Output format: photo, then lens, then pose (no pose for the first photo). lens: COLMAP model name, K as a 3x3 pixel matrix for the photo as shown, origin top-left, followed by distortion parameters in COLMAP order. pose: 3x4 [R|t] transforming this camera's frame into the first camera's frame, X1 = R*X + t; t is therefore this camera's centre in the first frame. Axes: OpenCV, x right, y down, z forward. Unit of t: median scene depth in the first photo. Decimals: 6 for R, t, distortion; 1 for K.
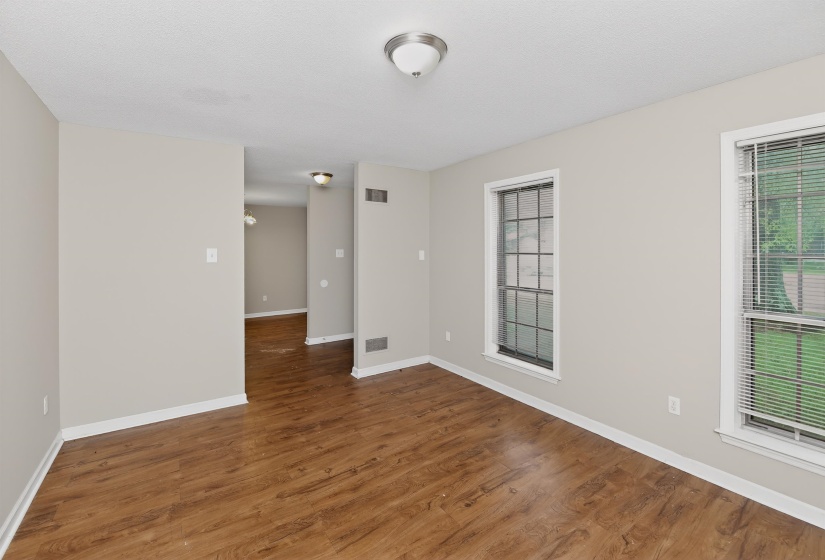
lens RADIAL K [[365.4, 0, 409.3], [0, 365.4, 268.6], [0, 0, 1]] dist [-0.004744, -0.001022]
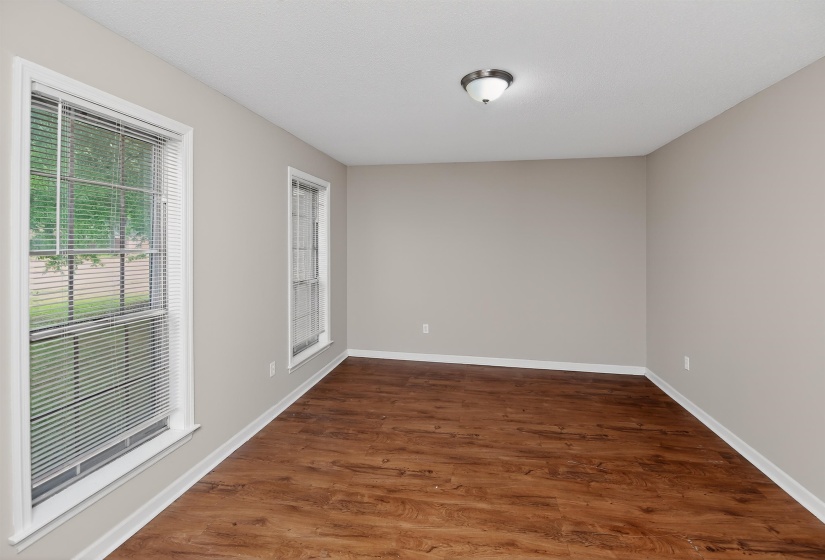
lens RADIAL K [[365.4, 0, 409.3], [0, 365.4, 268.6], [0, 0, 1]] dist [-0.004744, -0.001022]
pose [[-0.710149, -0.046750, 0.702497, -0.552831], [0.033453, 0.994425, 0.099995, -0.095717], [-0.703256, 0.094512, -0.704627, 1.755199]]
